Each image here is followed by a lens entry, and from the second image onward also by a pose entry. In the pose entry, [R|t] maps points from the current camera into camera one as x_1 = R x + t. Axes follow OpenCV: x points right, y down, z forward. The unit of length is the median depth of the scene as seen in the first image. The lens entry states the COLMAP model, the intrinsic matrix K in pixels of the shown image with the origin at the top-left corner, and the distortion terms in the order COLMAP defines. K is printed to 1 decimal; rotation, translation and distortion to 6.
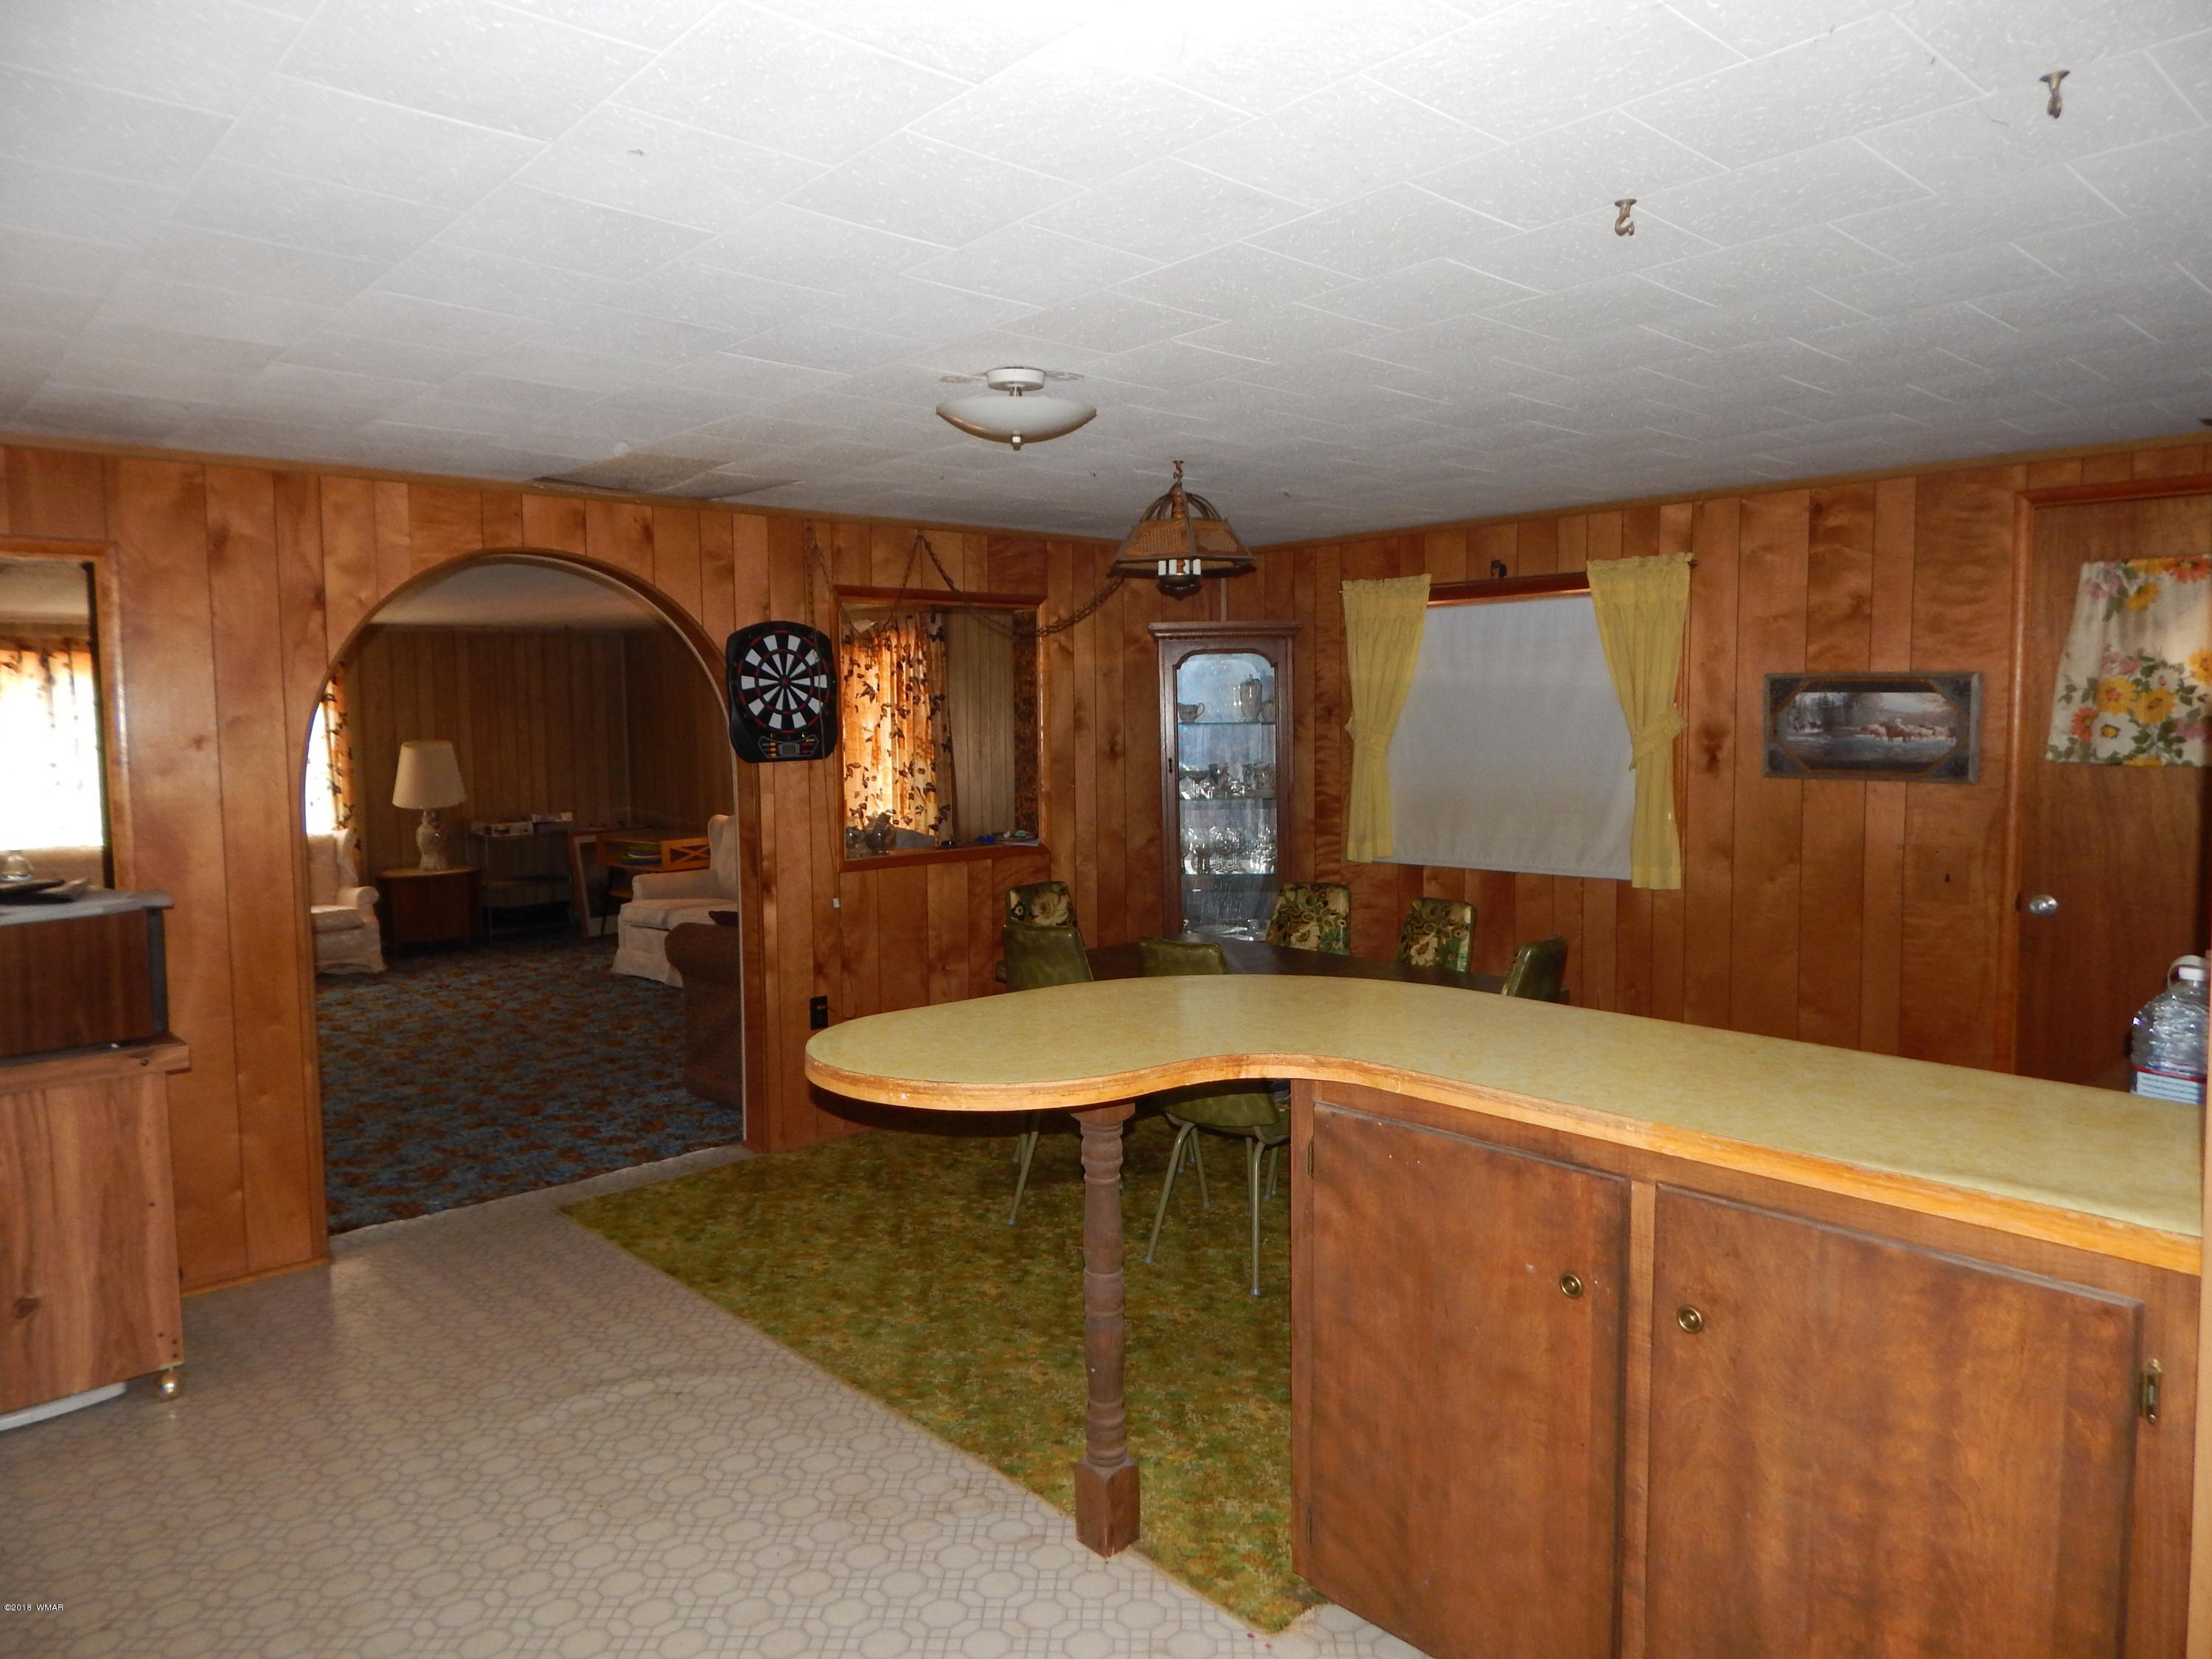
lens RADIAL K [[1469.2, 0, 1104.7], [0, 1469.2, 812.3], [0, 0, 1]] dist [0.004831, 0.001343]
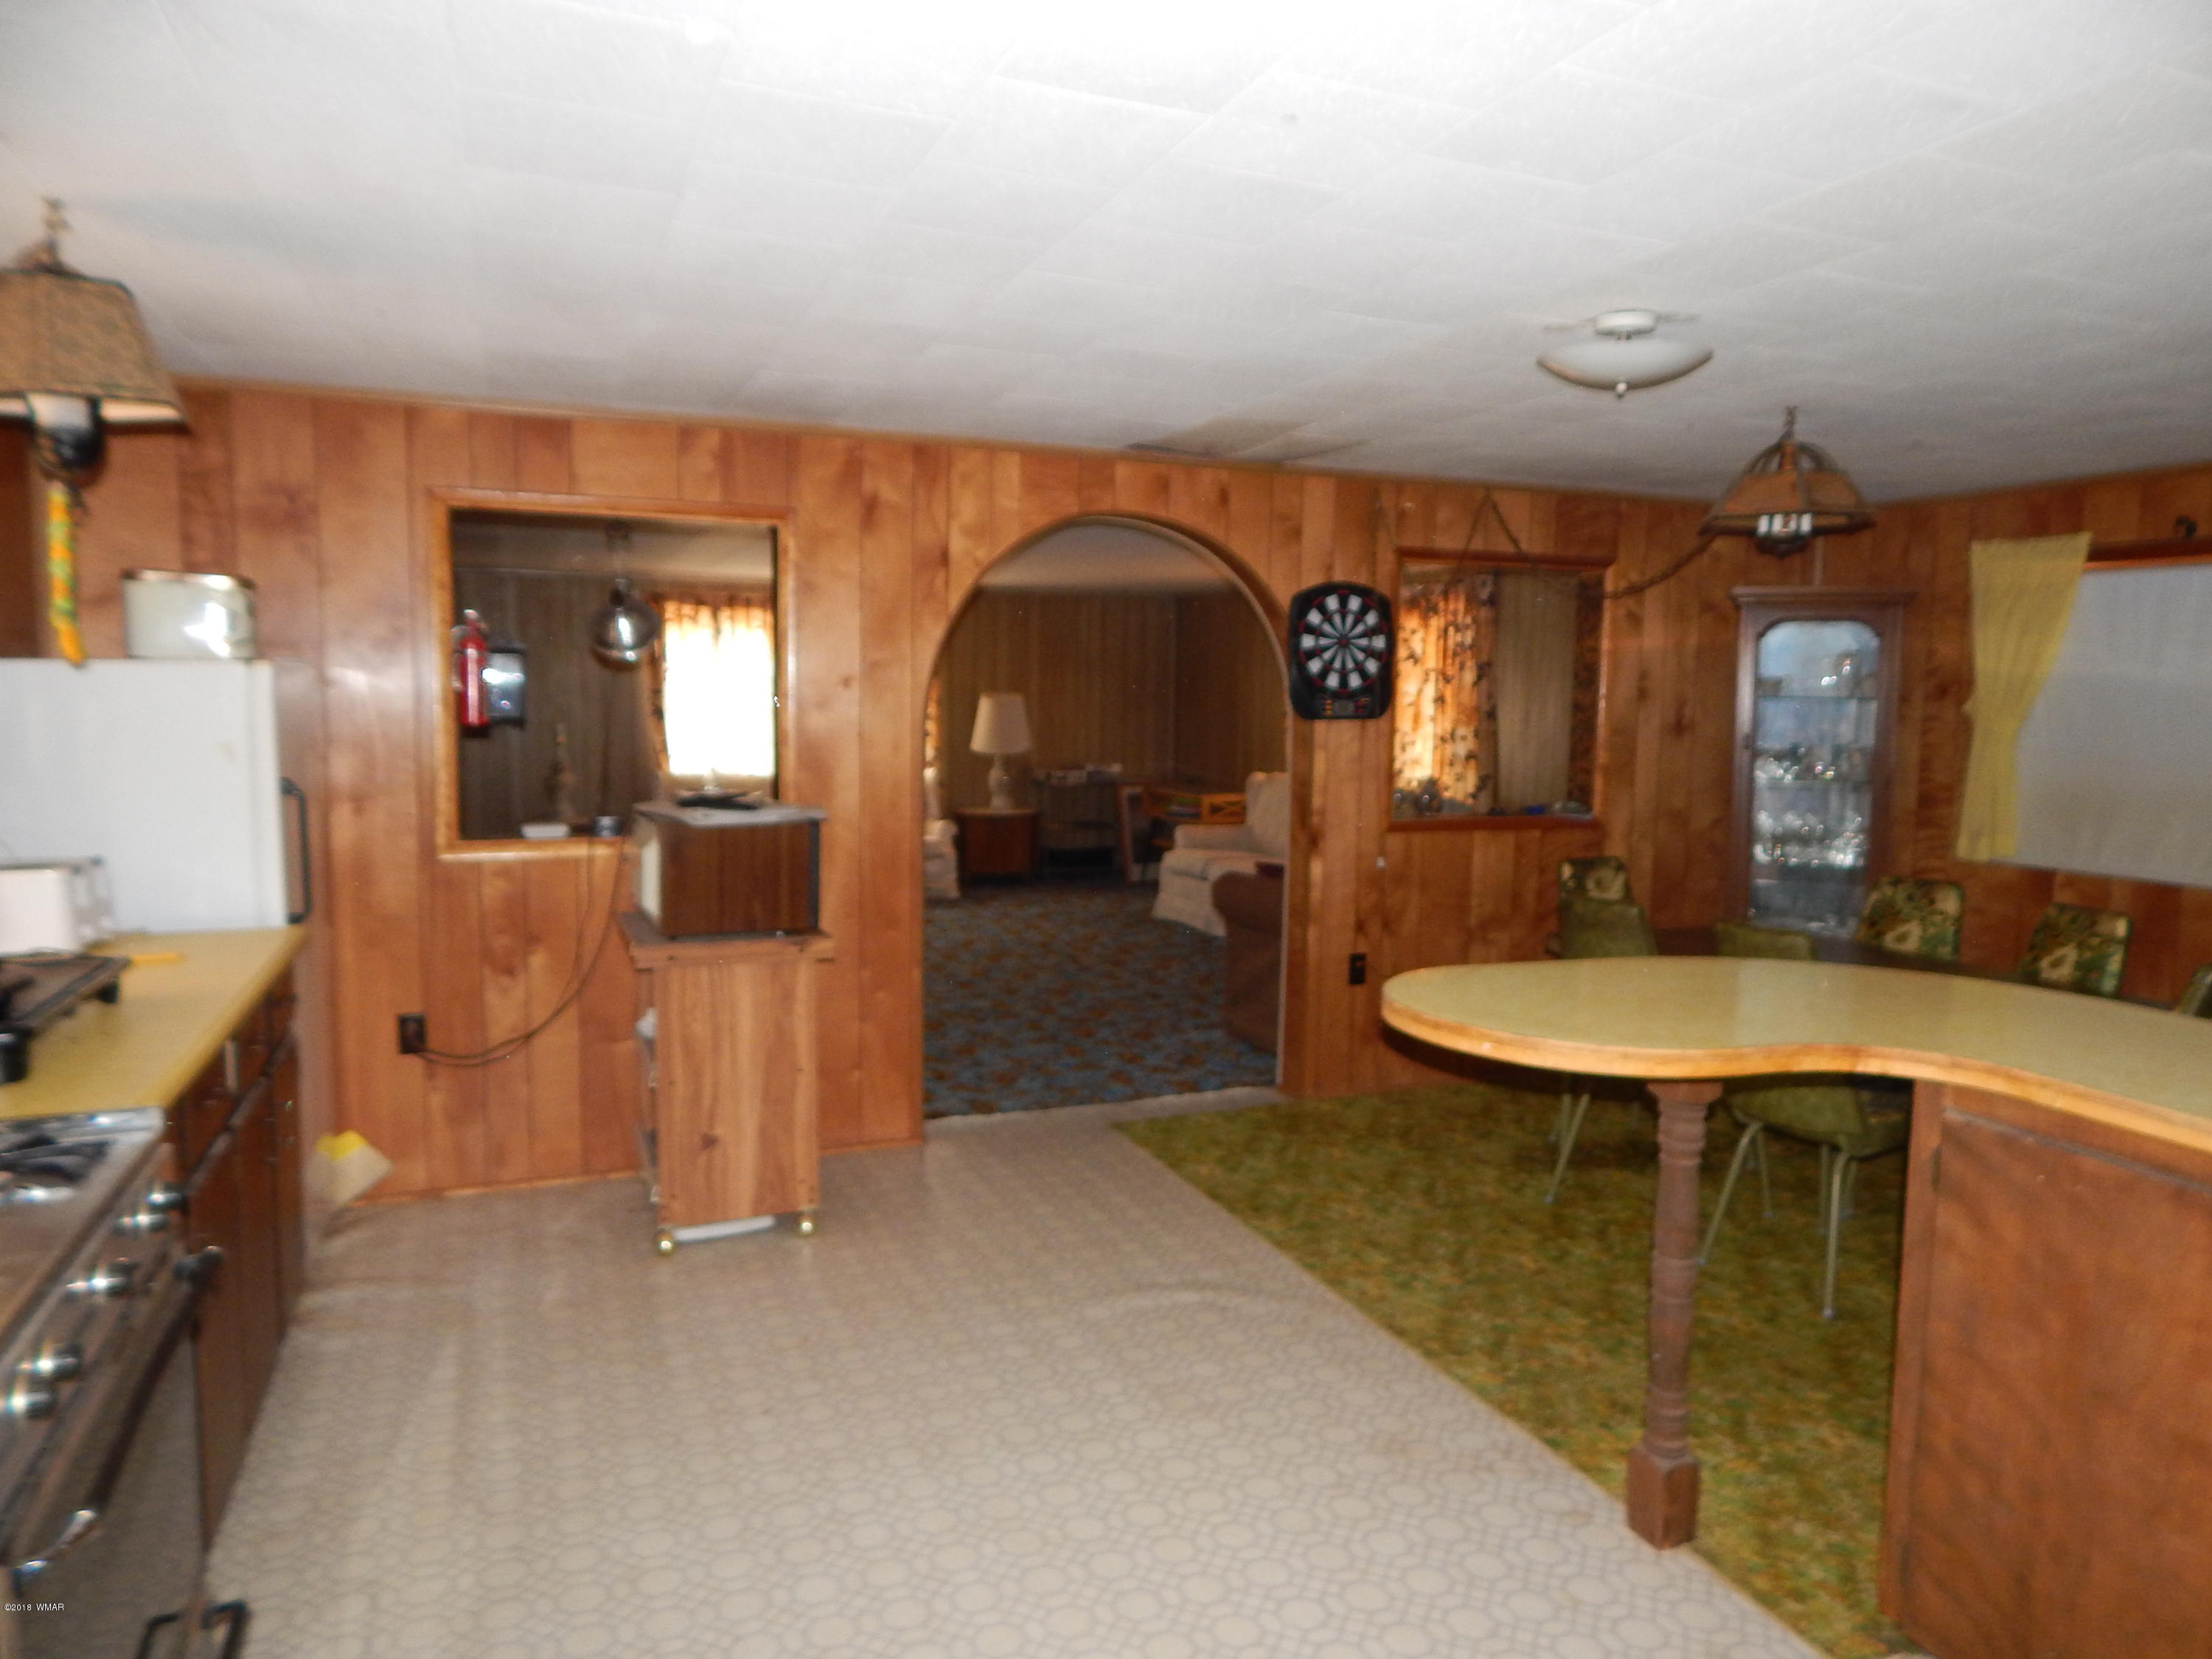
lens RADIAL K [[1465.9, 0, 1101.2], [0, 1465.9, 809.9], [0, 0, 1]] dist [0.004859, -0.007359]
pose [[0.937511, 0.060083, -0.342729, -0.023323], [-0.053421, 0.998155, 0.028853, 0.008062], [0.343830, -0.008741, 0.938991, -0.013334]]
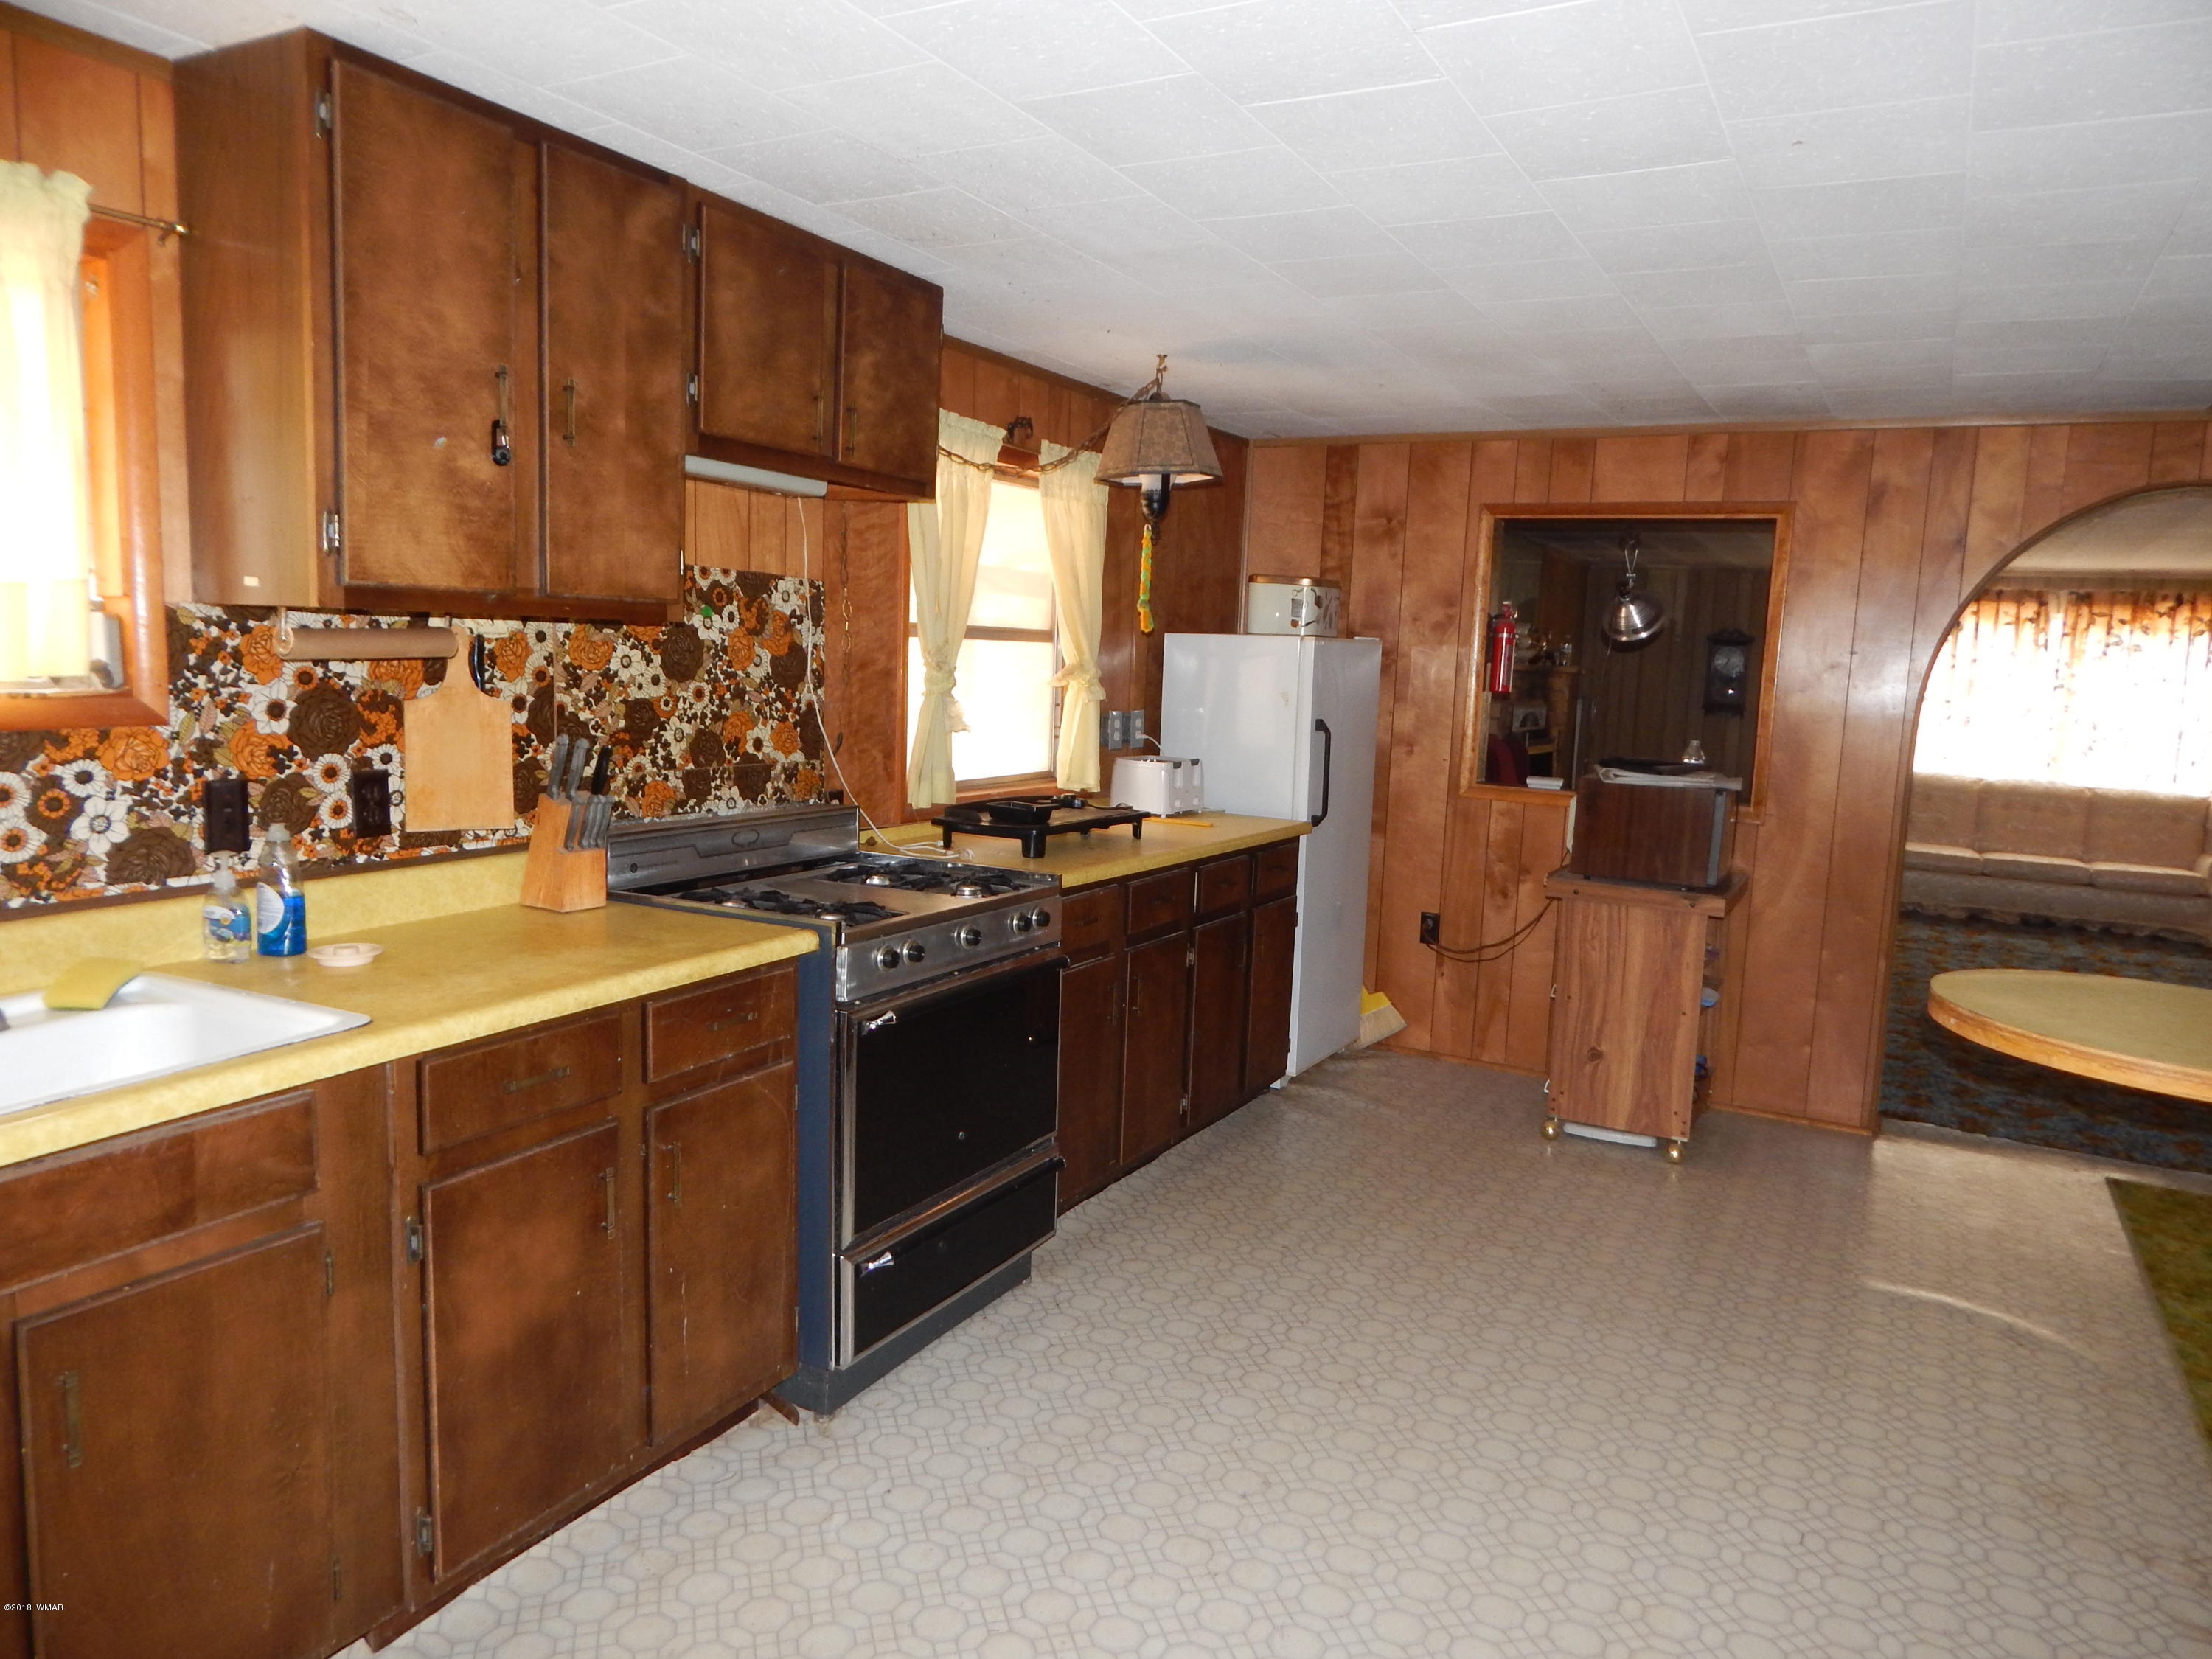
lens RADIAL K [[1442.4, 0, 1112.2], [0, 1442.4, 826.0], [0, 0, 1]] dist [0.006057, -0.014133]
pose [[0.322673, 0.149363, -0.934651, 0.268356], [-0.112549, 0.986519, 0.118796, 0.005233], [0.939795, 0.066862, 0.335134, 0.061858]]
